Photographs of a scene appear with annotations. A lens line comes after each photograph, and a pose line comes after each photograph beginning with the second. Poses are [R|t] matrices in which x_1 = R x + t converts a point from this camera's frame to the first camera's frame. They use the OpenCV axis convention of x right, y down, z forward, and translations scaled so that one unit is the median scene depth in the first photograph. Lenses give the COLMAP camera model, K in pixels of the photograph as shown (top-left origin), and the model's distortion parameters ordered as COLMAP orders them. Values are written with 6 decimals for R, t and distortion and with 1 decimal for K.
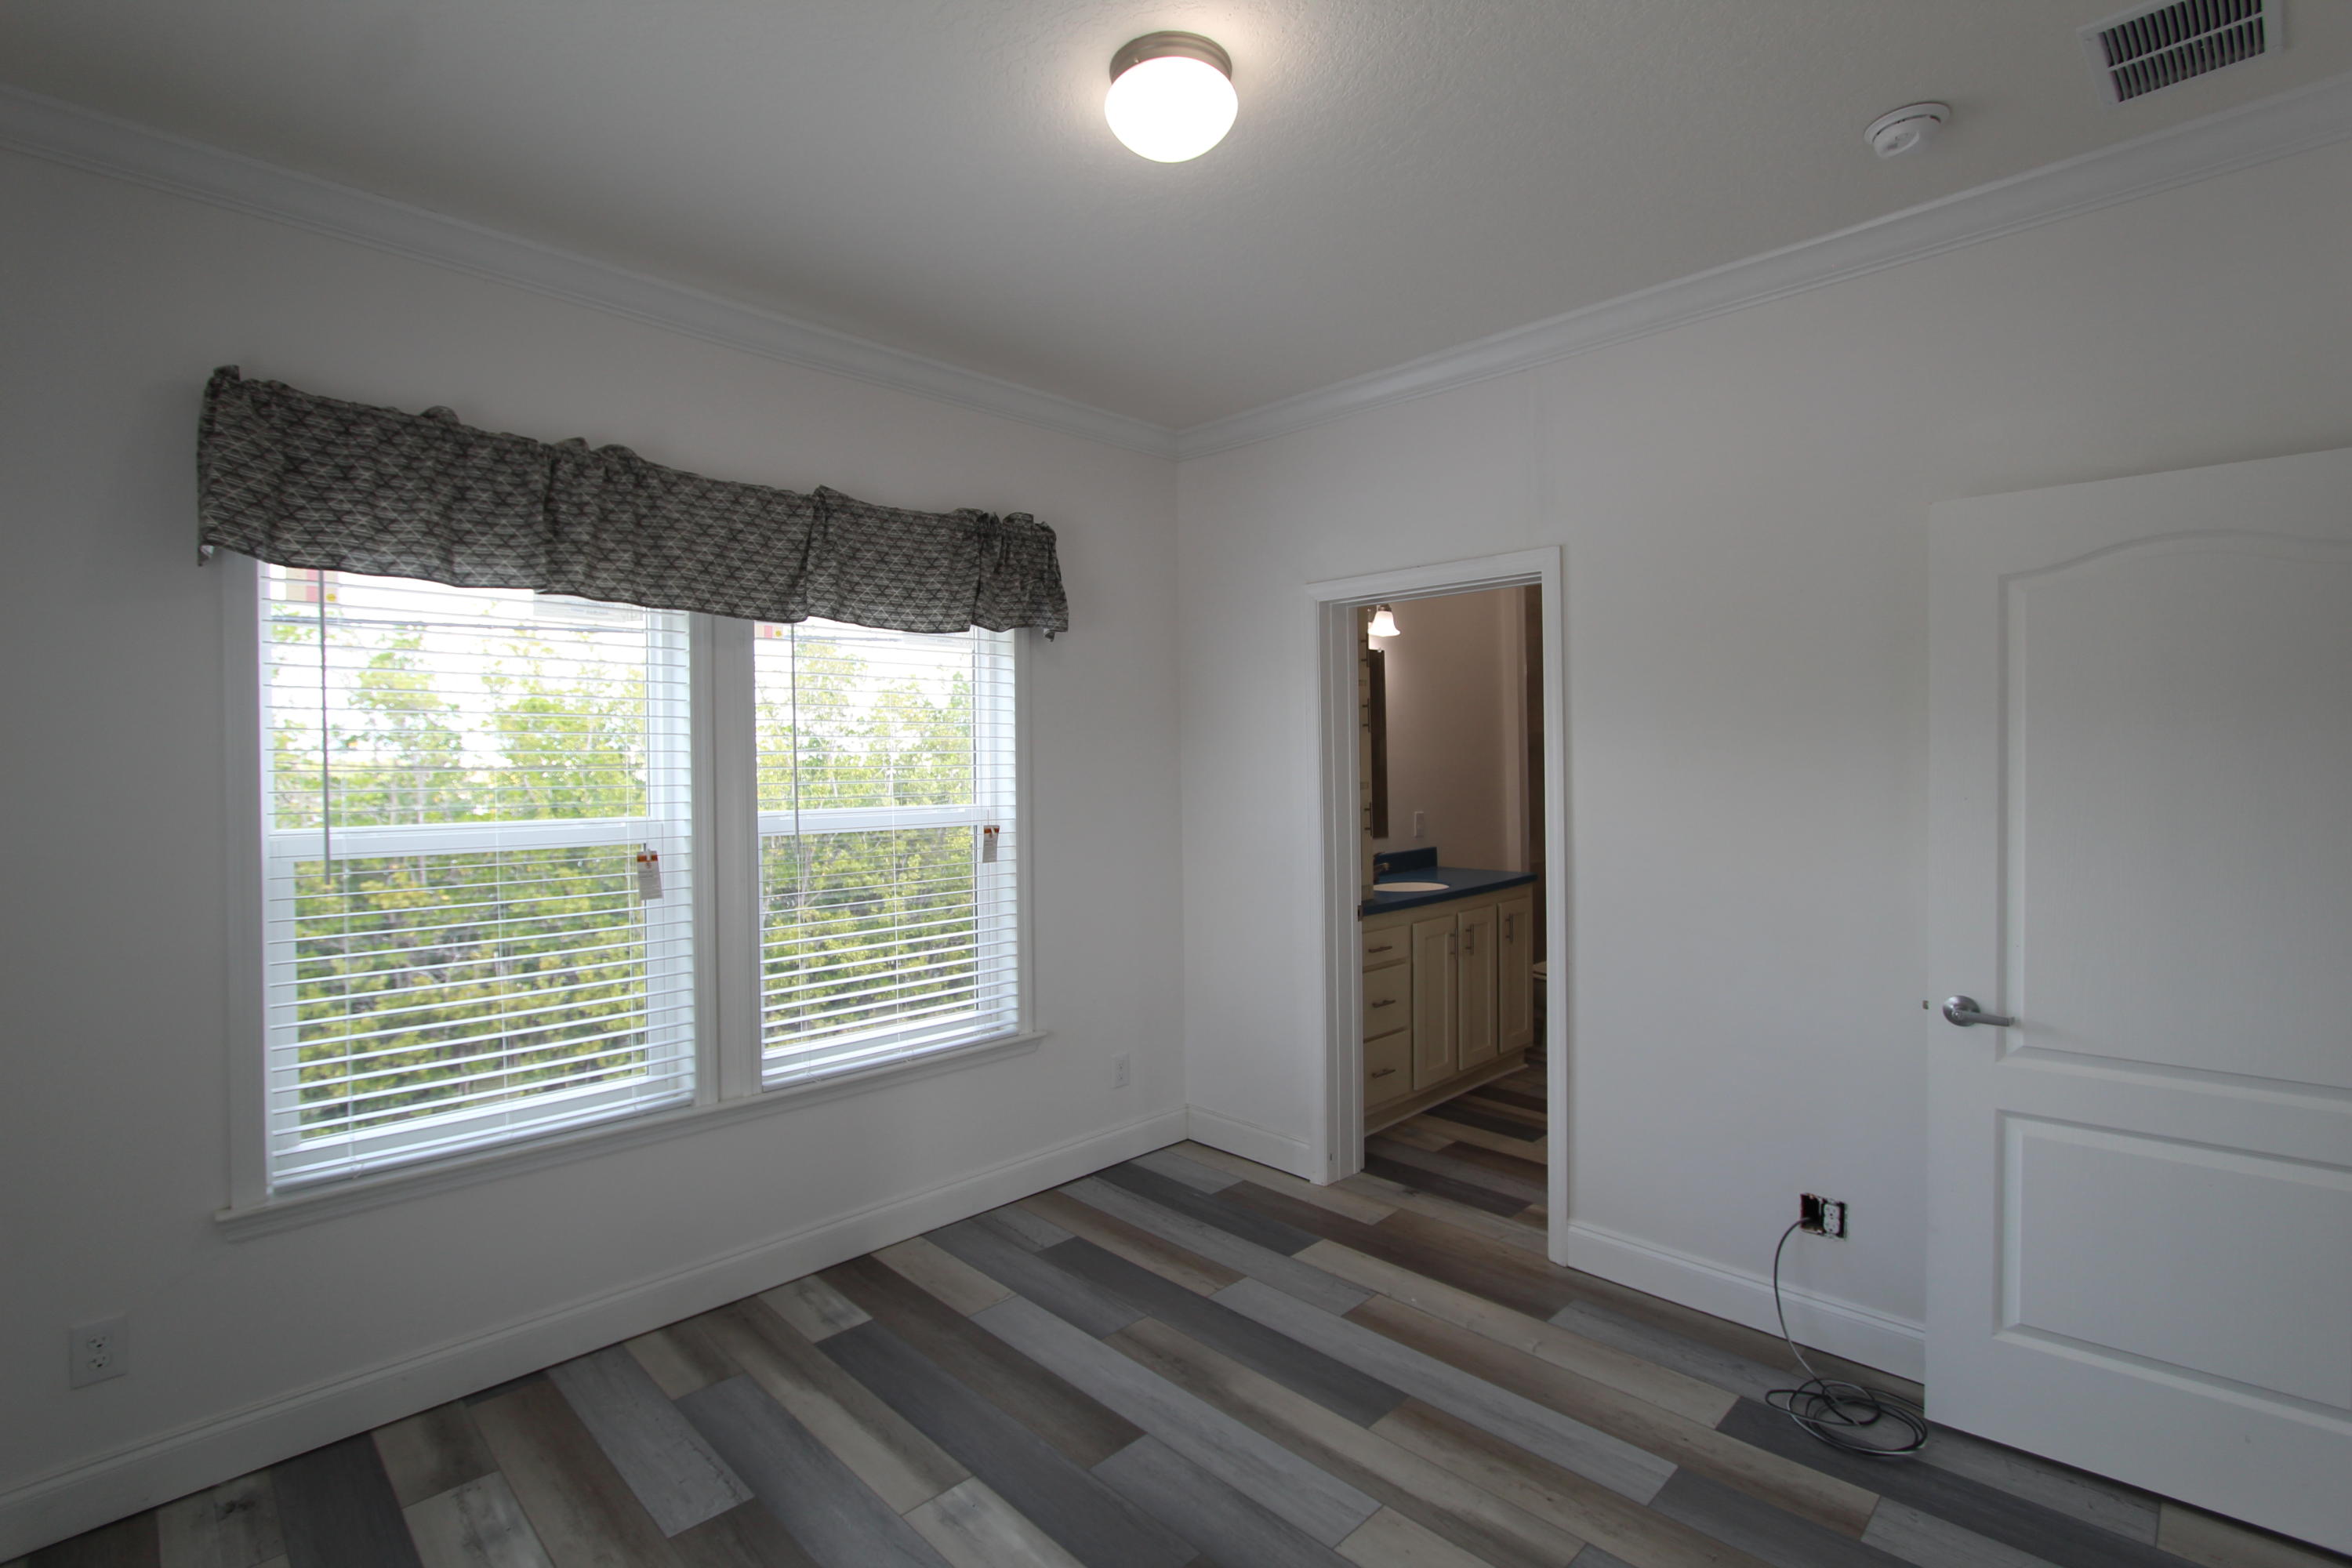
lens RADIAL K [[1080.1, 0, 1168.1], [0, 1080.1, 778.0], [0, 0, 1]] dist [-0.021078, 0.003560]
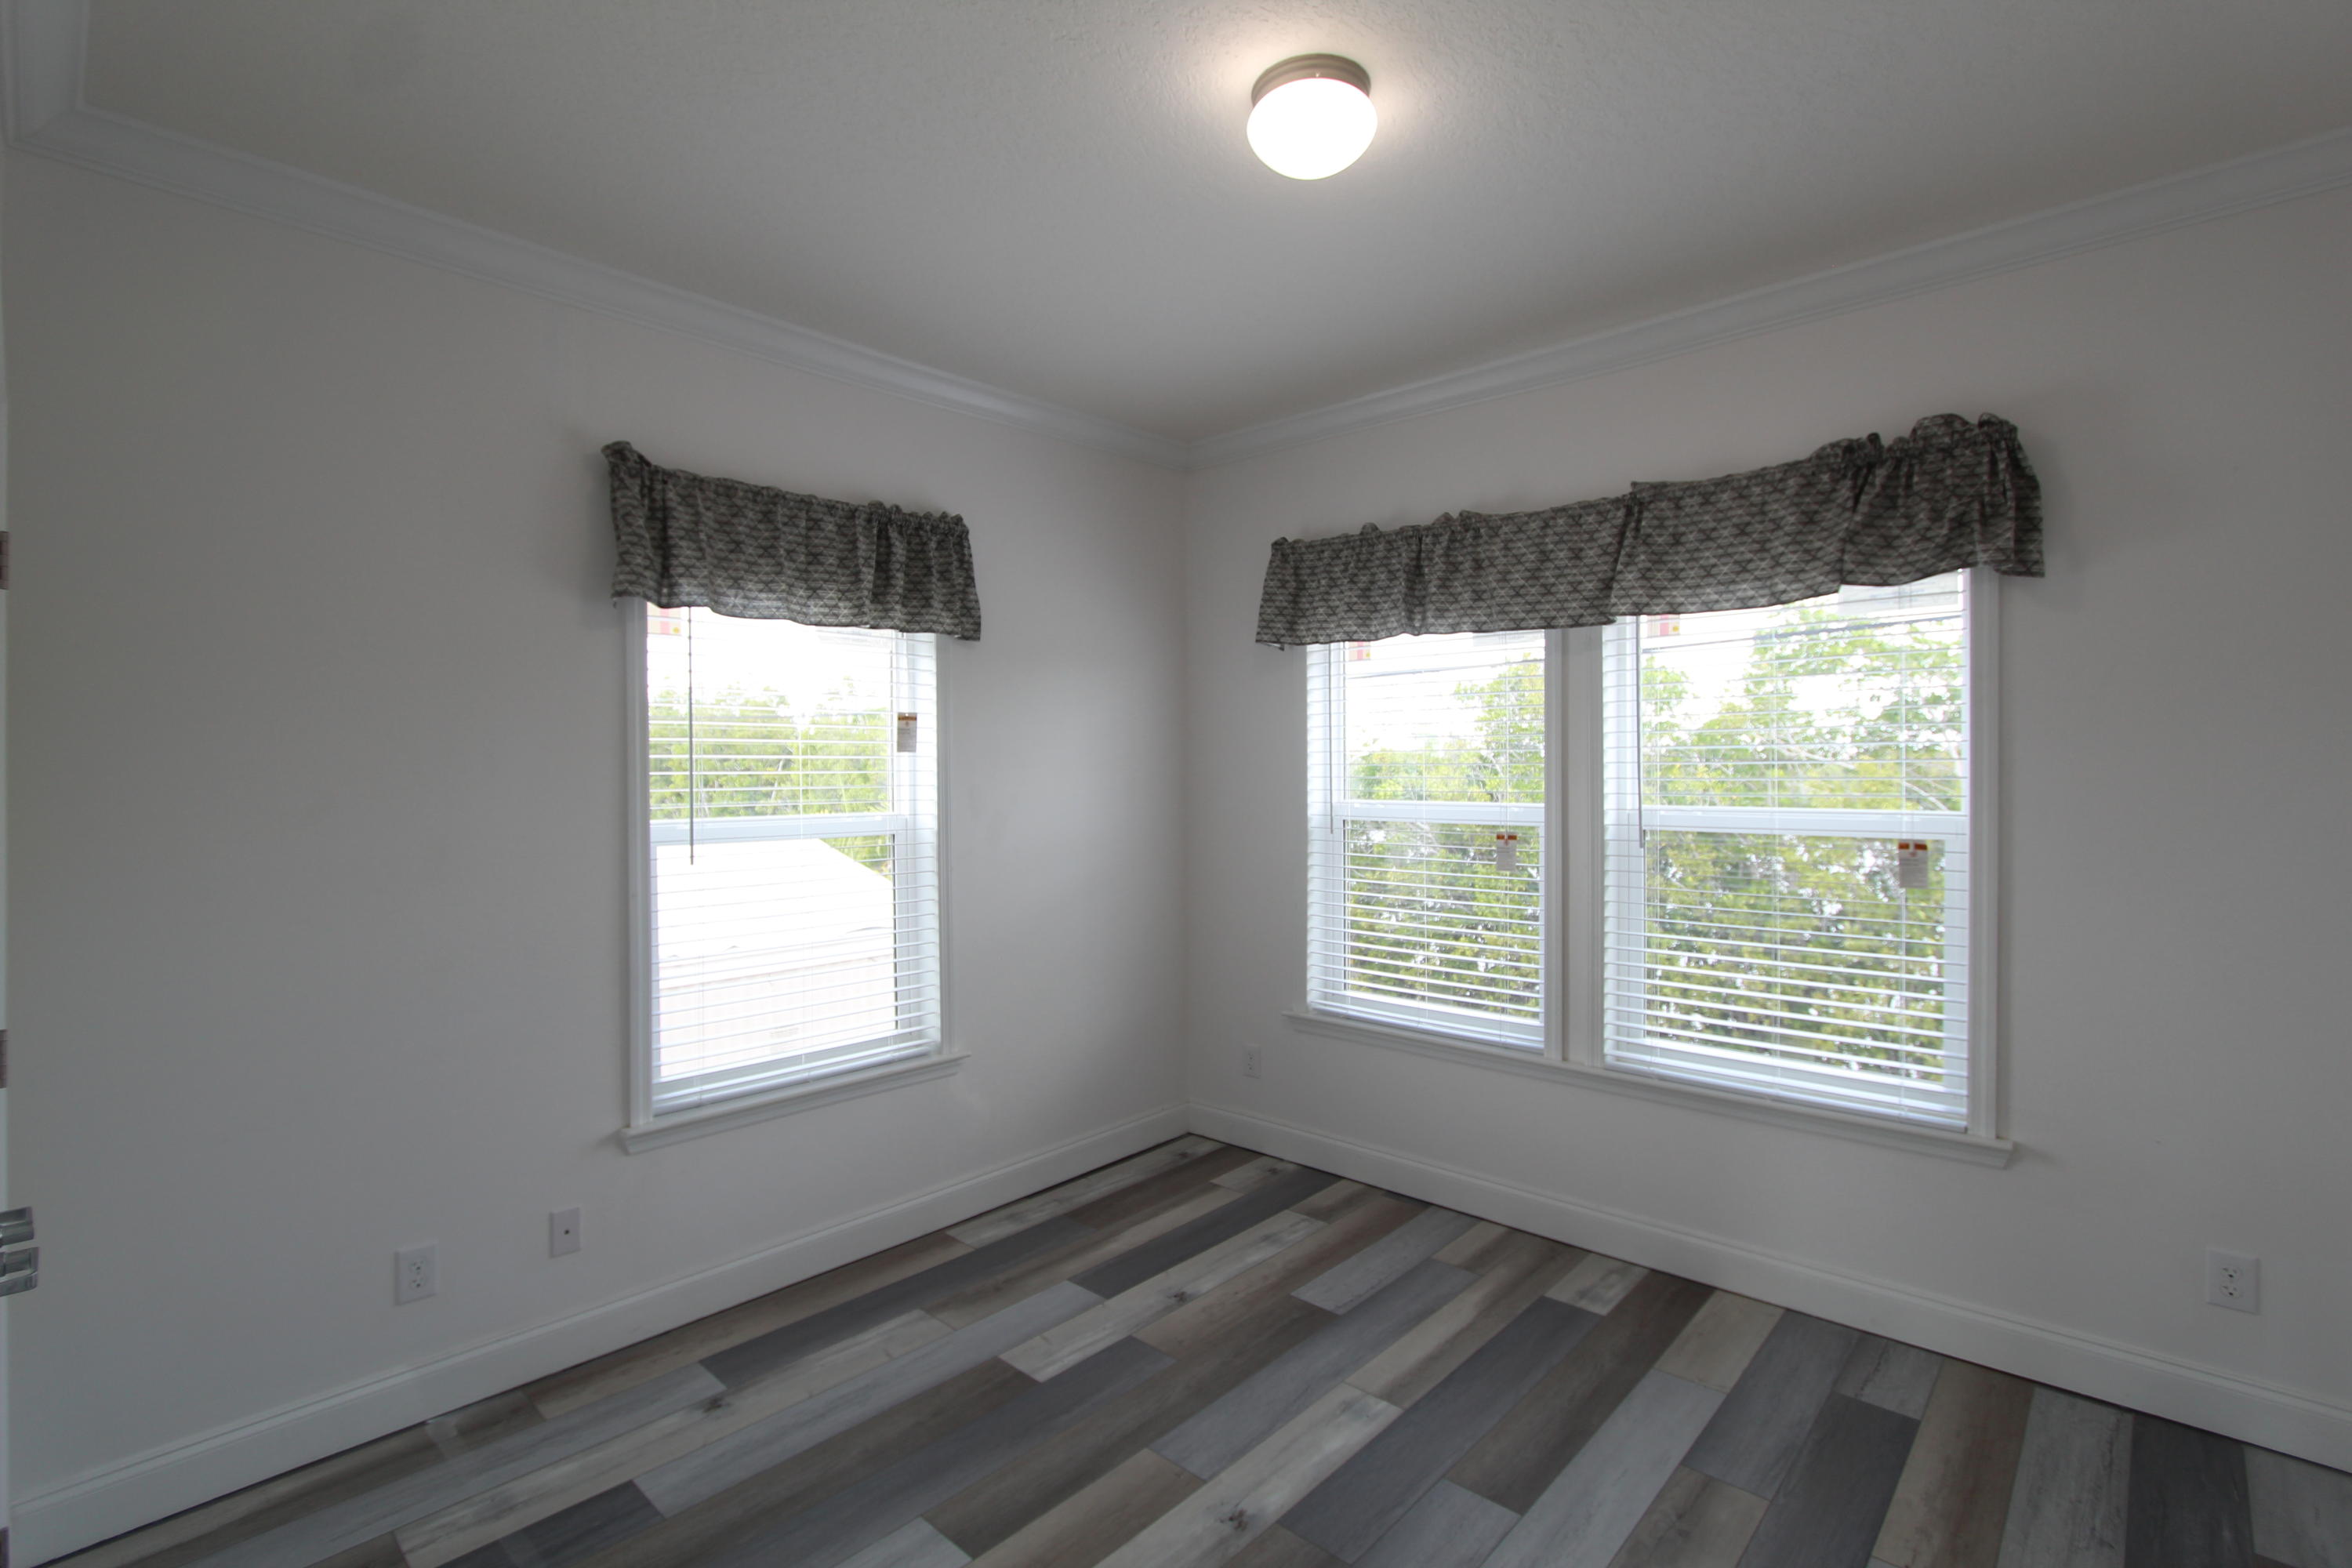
lens RADIAL K [[1080.1, 0, 1195.0], [0, 1080.1, 793.4], [0, 0, 1]] dist [-0.021078, 0.003560]
pose [[0.049018, 0.026520, -0.998446, 0.687315], [-0.014707, 0.999558, 0.025827, -0.001551], [0.998690, 0.013418, 0.049386, 0.562535]]
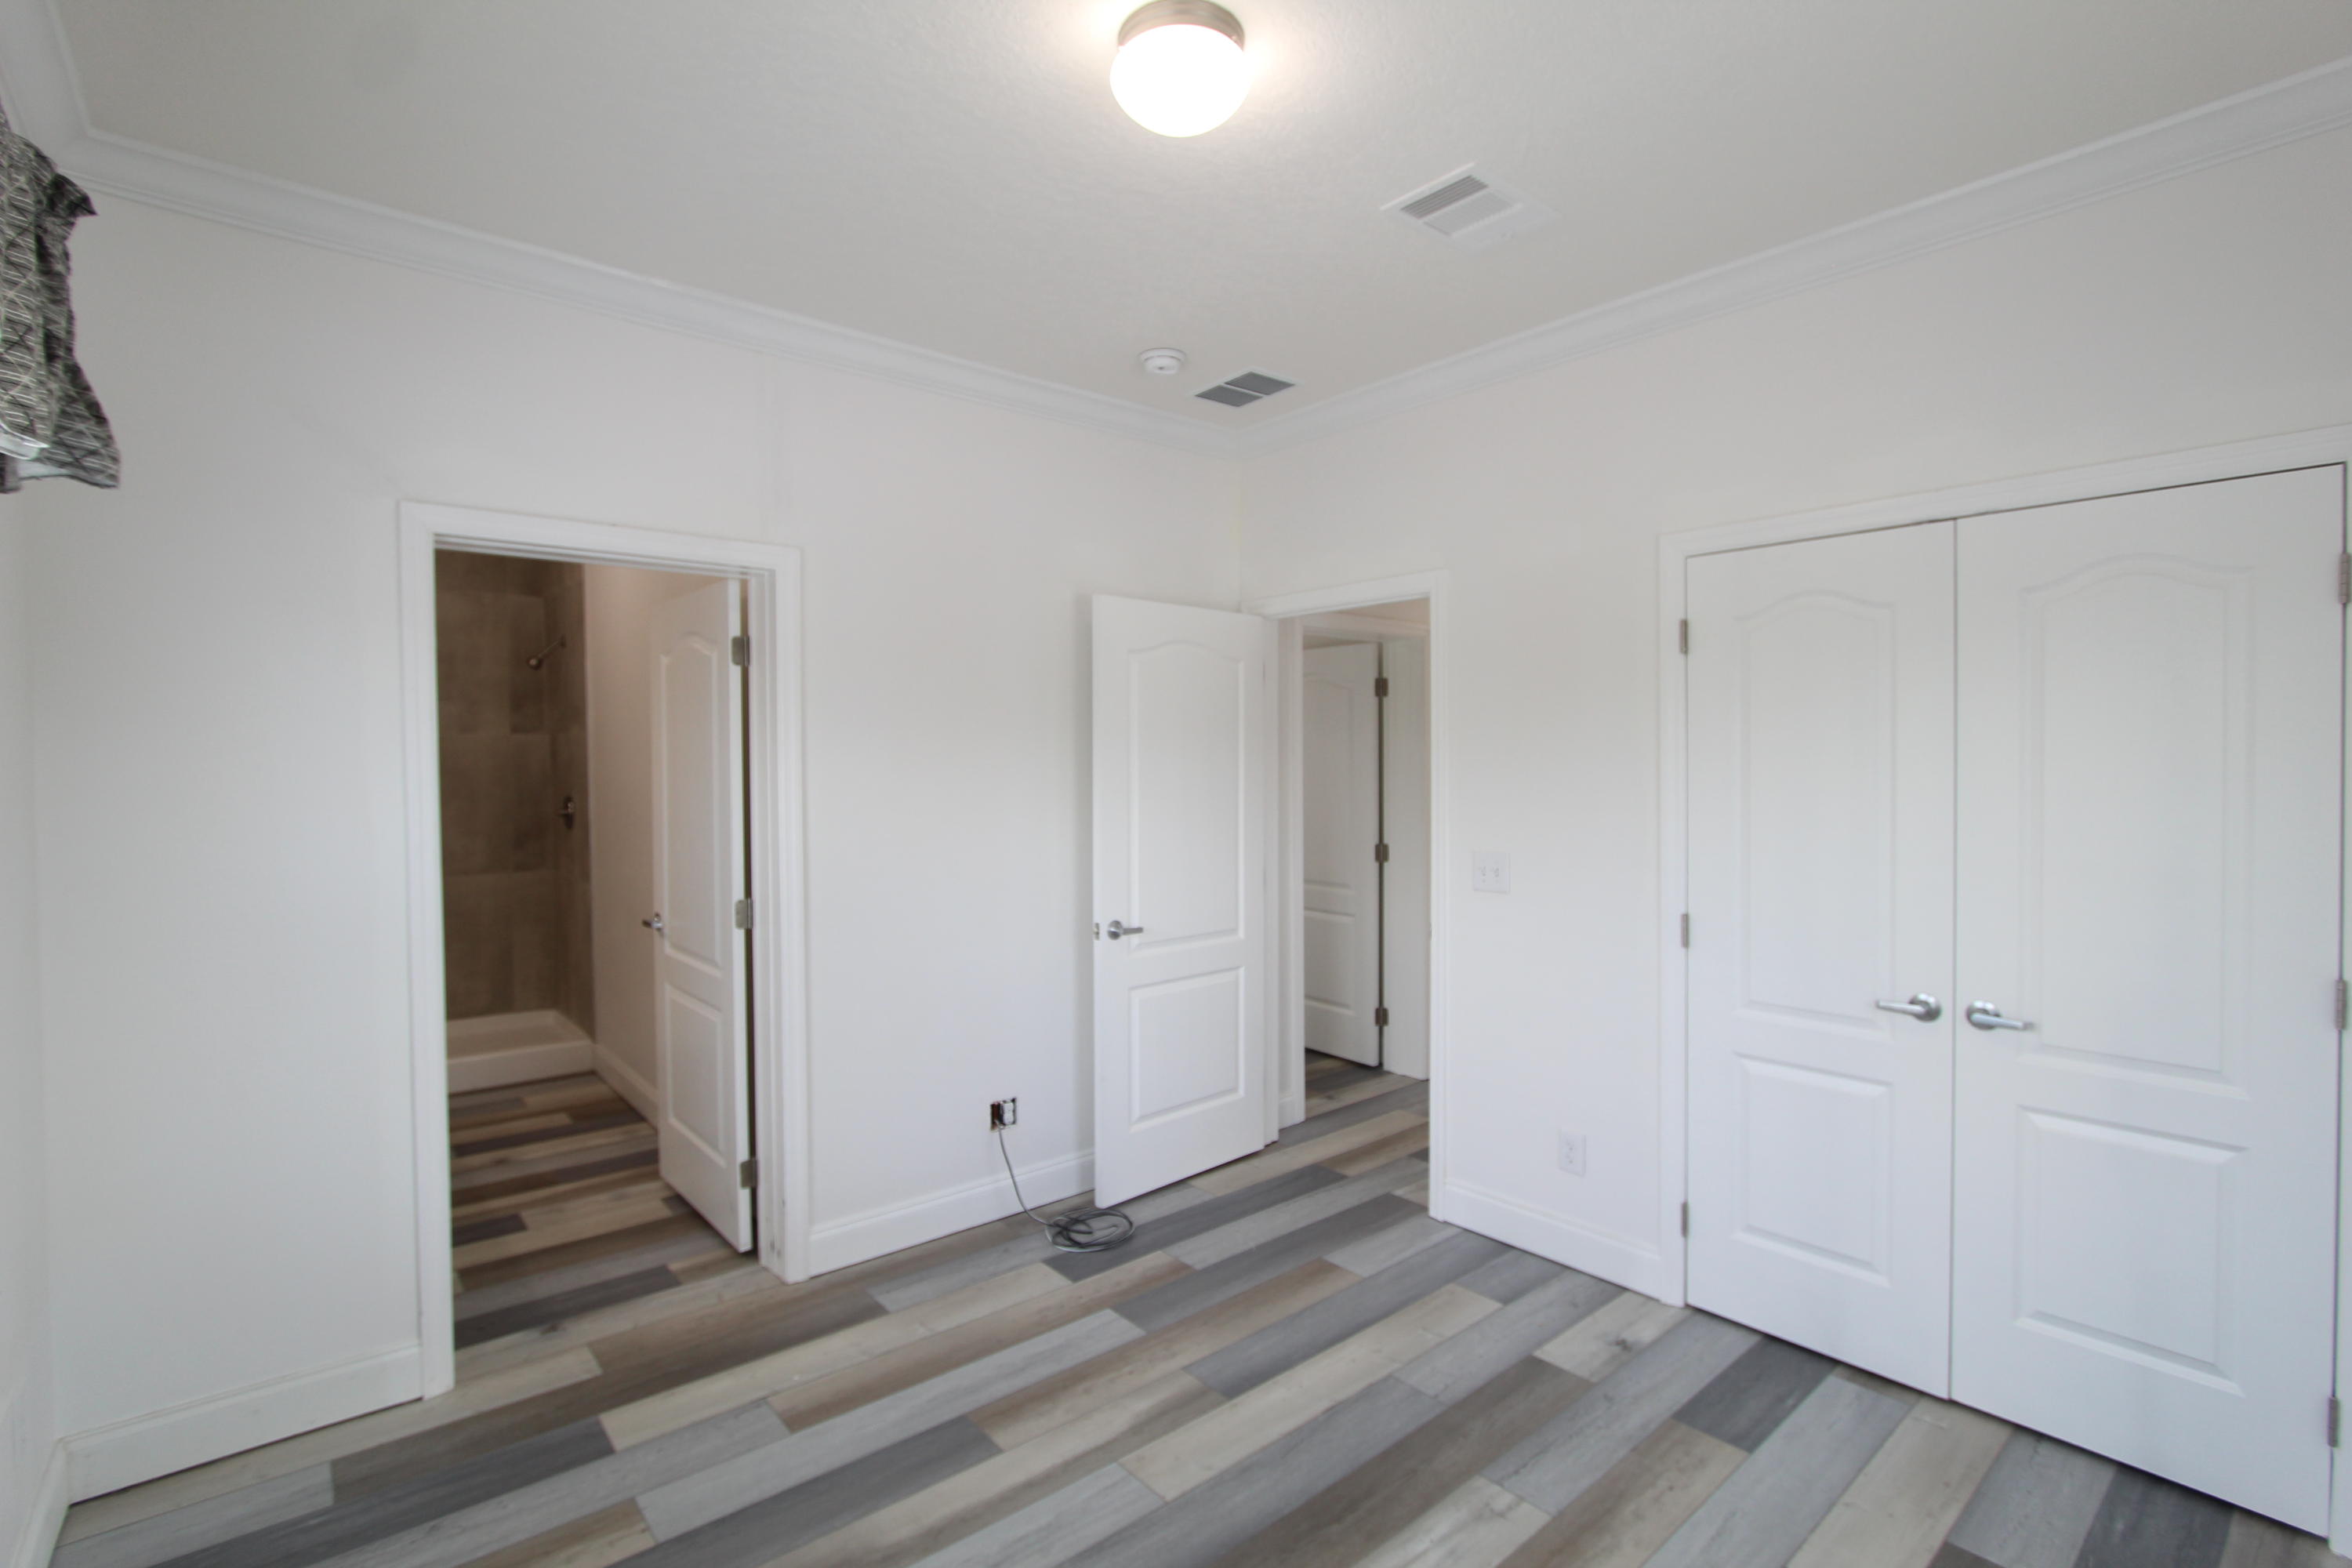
lens RADIAL K [[1080.1, 0, 1178.2], [0, 1080.1, 767.6], [0, 0, 1]] dist [-0.021078, 0.003560]
pose [[0.080073, 0.000119, 0.996789, -0.646198], [0.017826, 0.999840, -0.001551, -0.009114], [-0.996630, 0.017893, 0.080058, 0.628268]]
